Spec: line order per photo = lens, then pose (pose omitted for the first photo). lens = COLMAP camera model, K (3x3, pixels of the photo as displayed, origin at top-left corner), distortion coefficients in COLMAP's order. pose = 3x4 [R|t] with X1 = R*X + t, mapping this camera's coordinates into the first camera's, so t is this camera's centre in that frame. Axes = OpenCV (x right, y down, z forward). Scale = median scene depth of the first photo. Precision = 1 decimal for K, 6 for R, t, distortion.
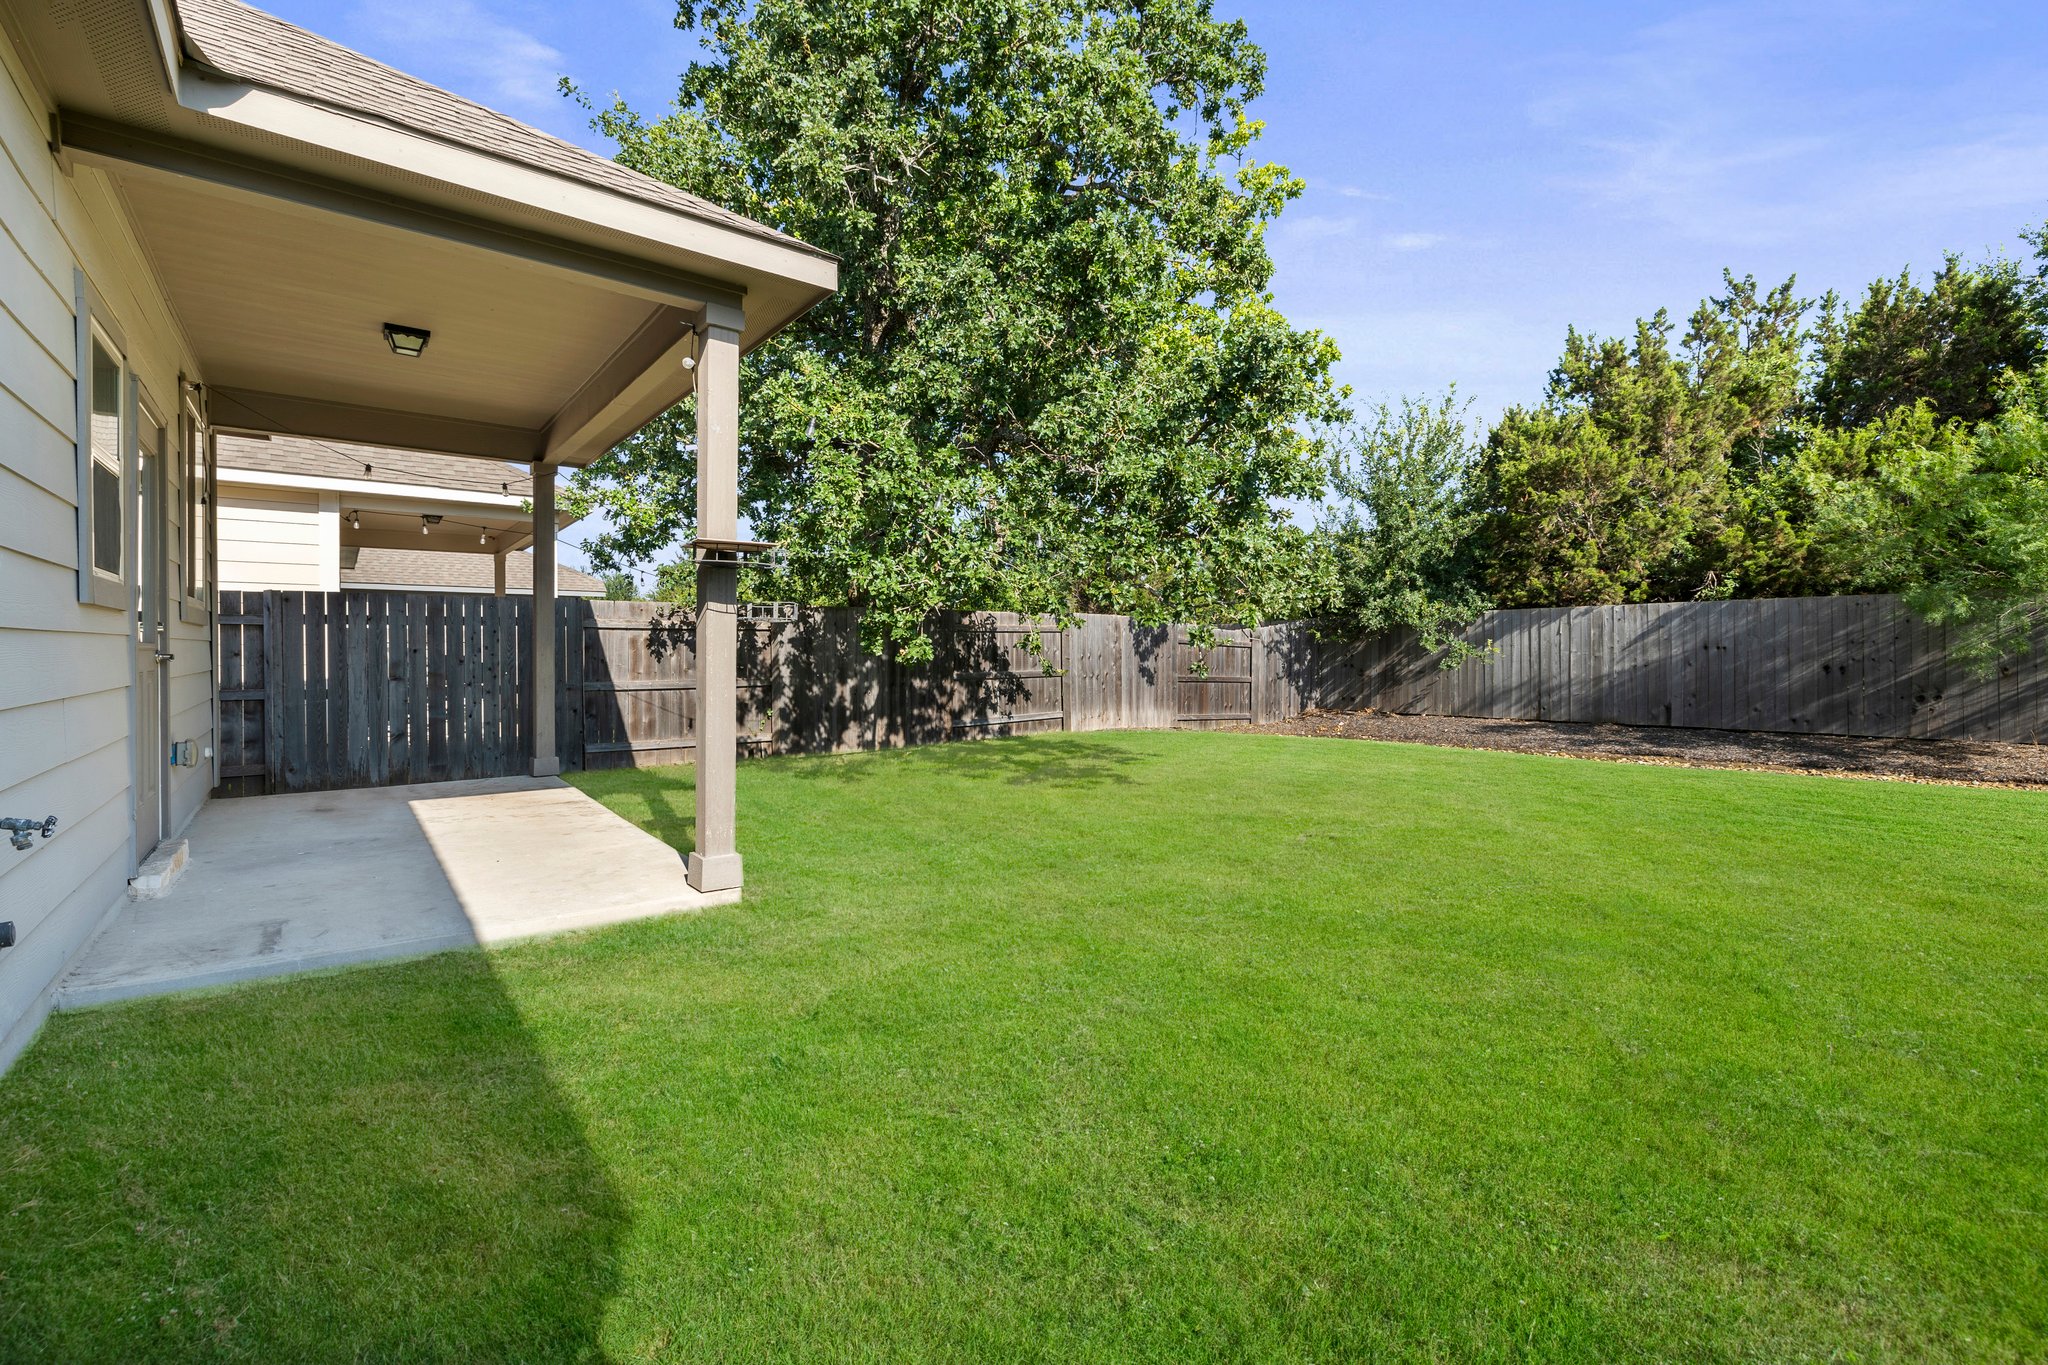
lens RADIAL K [[851.9, 0, 1029.6], [0, 851.9, 645.3], [0, 0, 1]] dist [-0.000552, -0.000064]
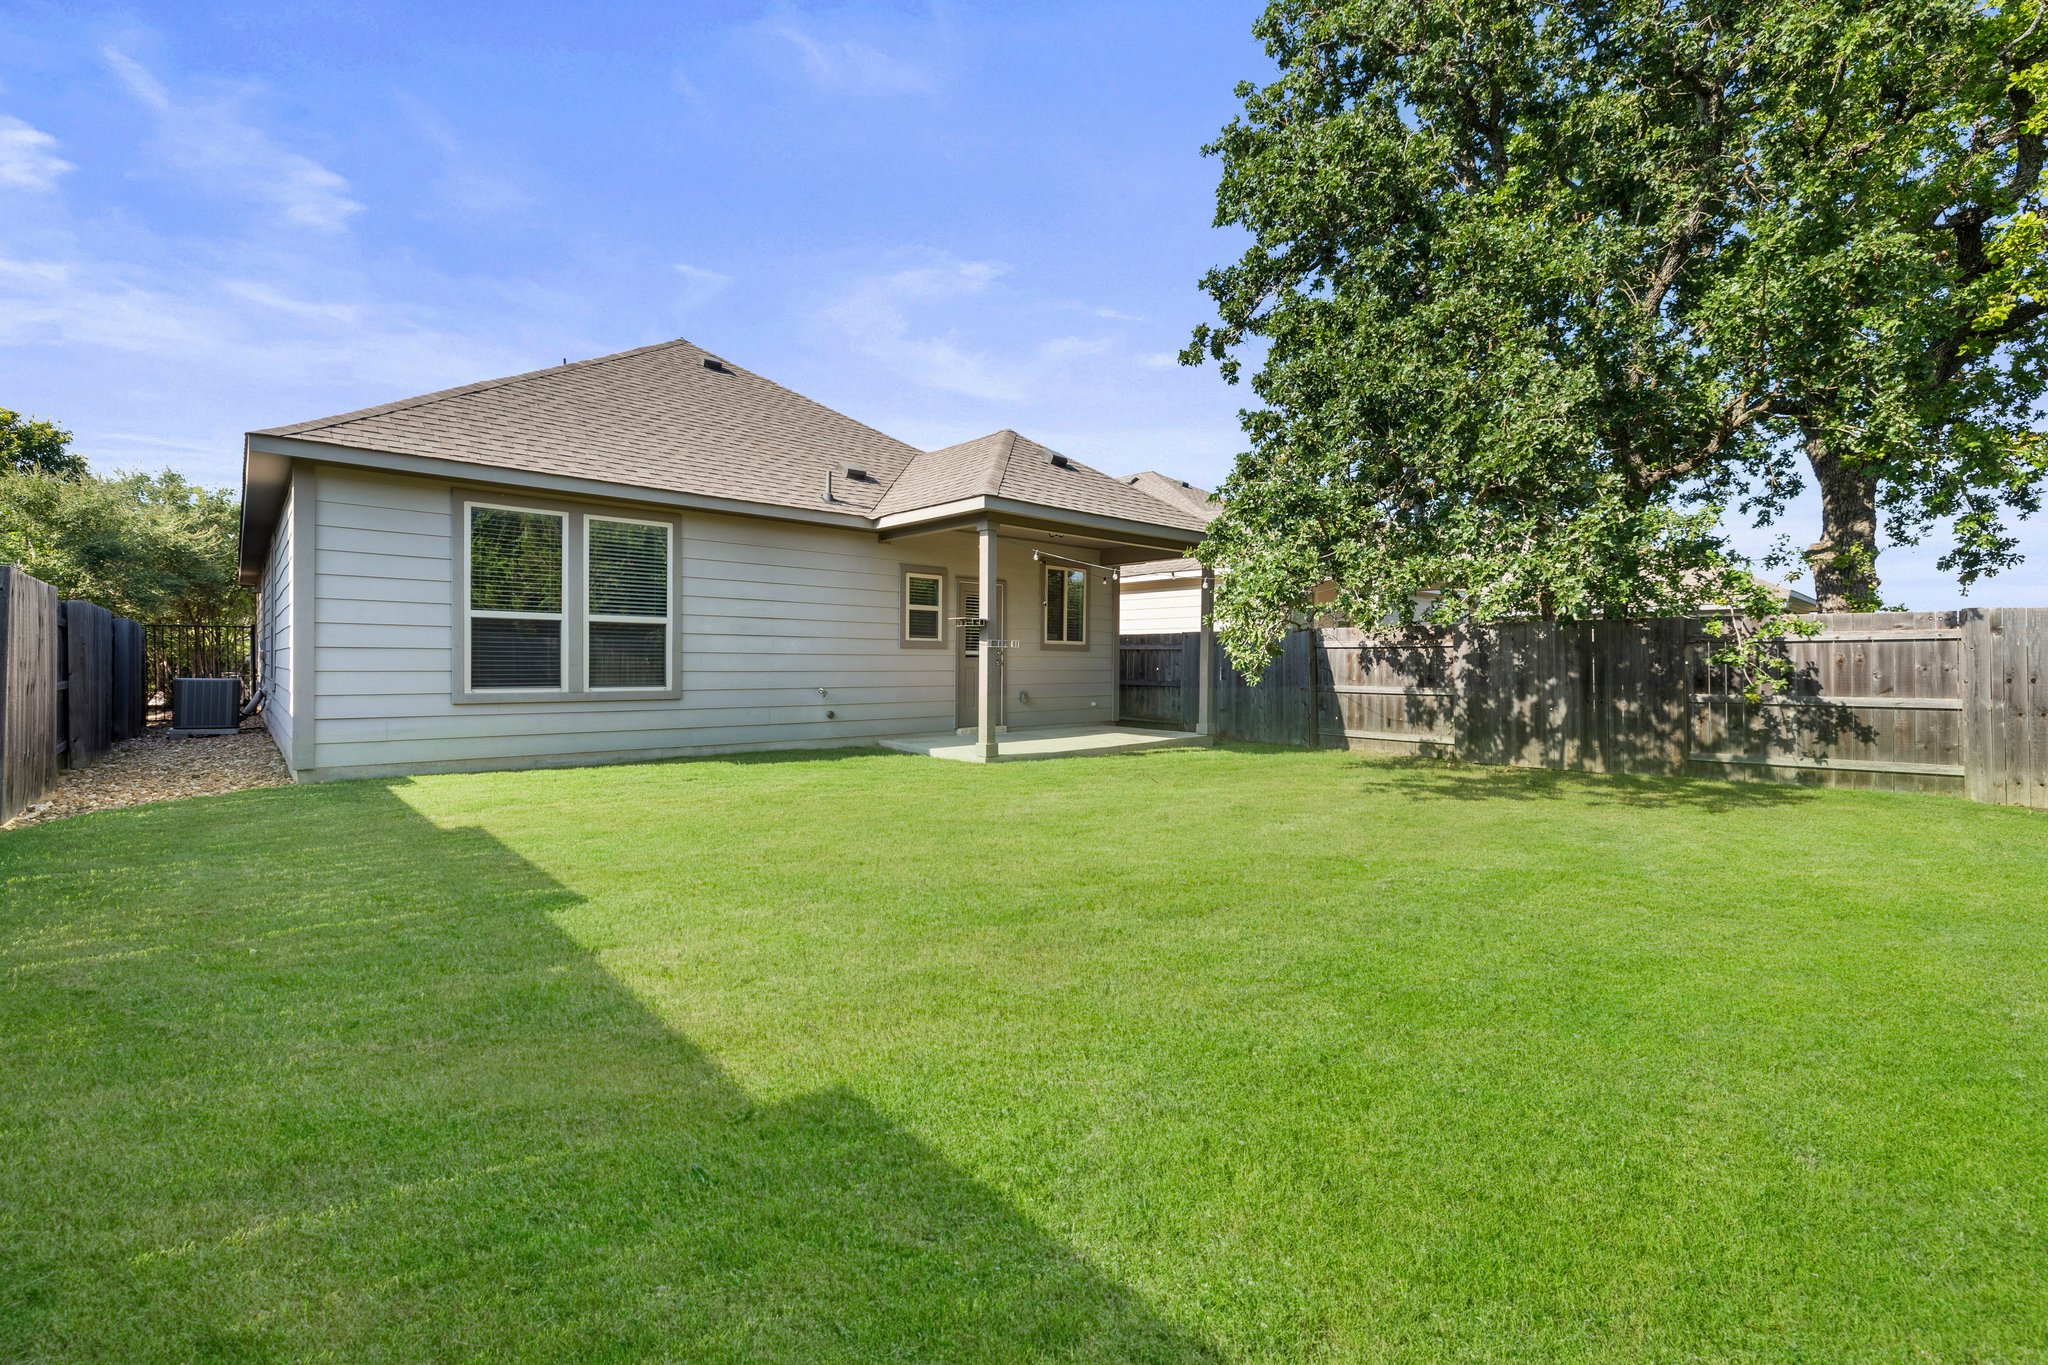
lens RADIAL K [[868.4, 0, 1020.9], [0, 868.4, 673.5], [0, 0, 1]] dist [-0.002659, -0.000390]
pose [[0.036074, 0.009964, -0.999299, 0.772688], [-0.009381, 0.999910, 0.009631, 0.010182], [0.999305, 0.009027, 0.036165, 0.365363]]
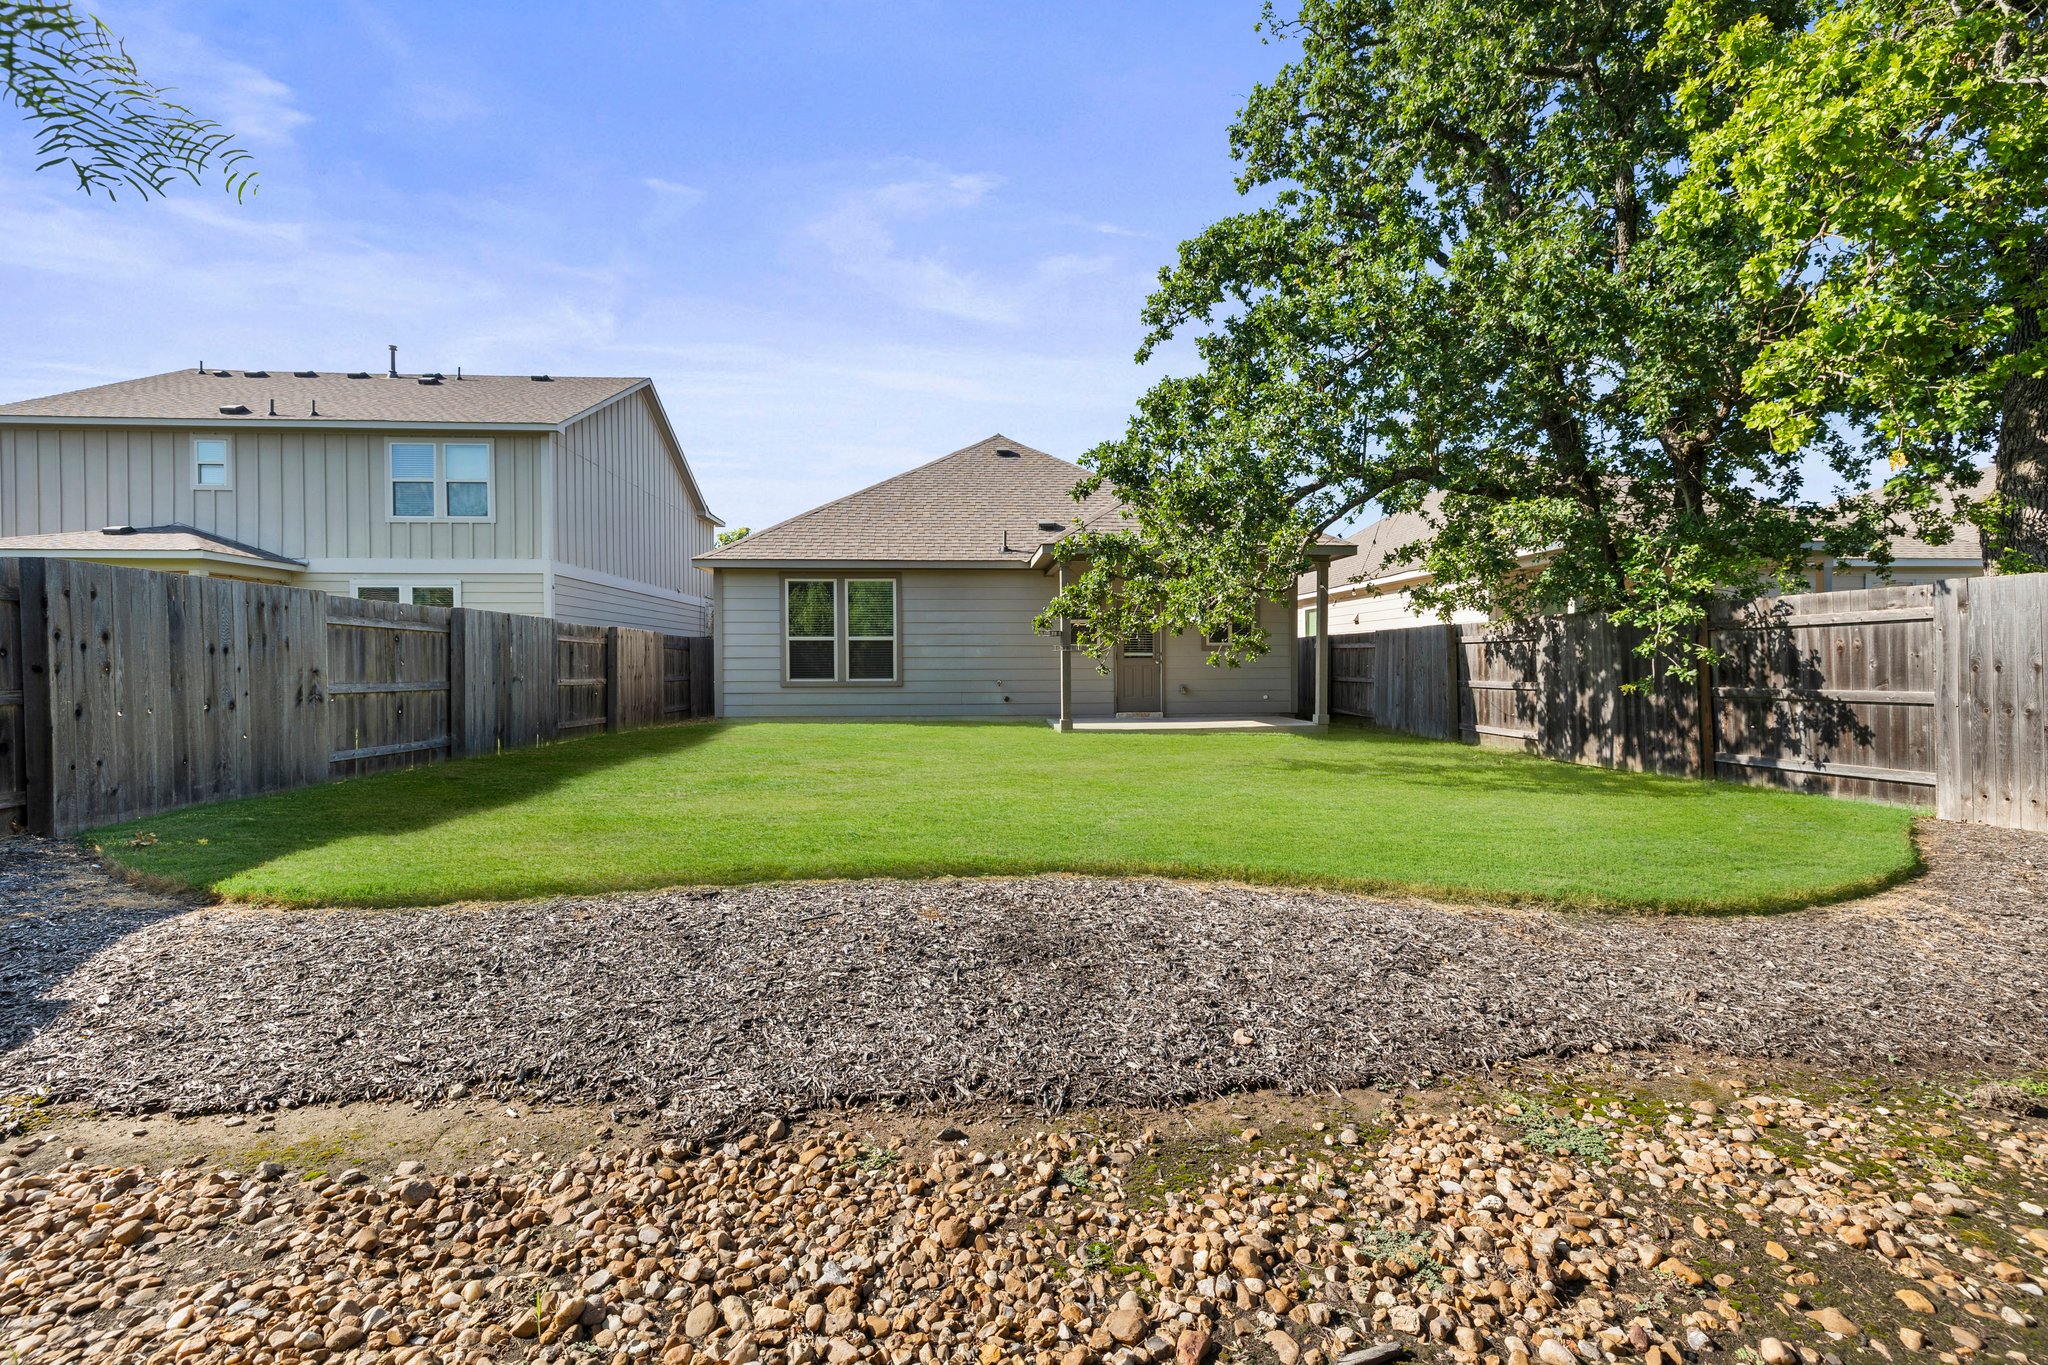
lens RADIAL K [[868.4, 0, 1020.9], [0, 868.4, 673.5], [0, 0, 1]] dist [-0.002659, -0.000390]
pose [[-0.582941, 0.009163, -0.812463, 0.924913], [0.001181, 0.999945, 0.010430, 0.012053], [0.812513, 0.005120, -0.582920, 1.039581]]
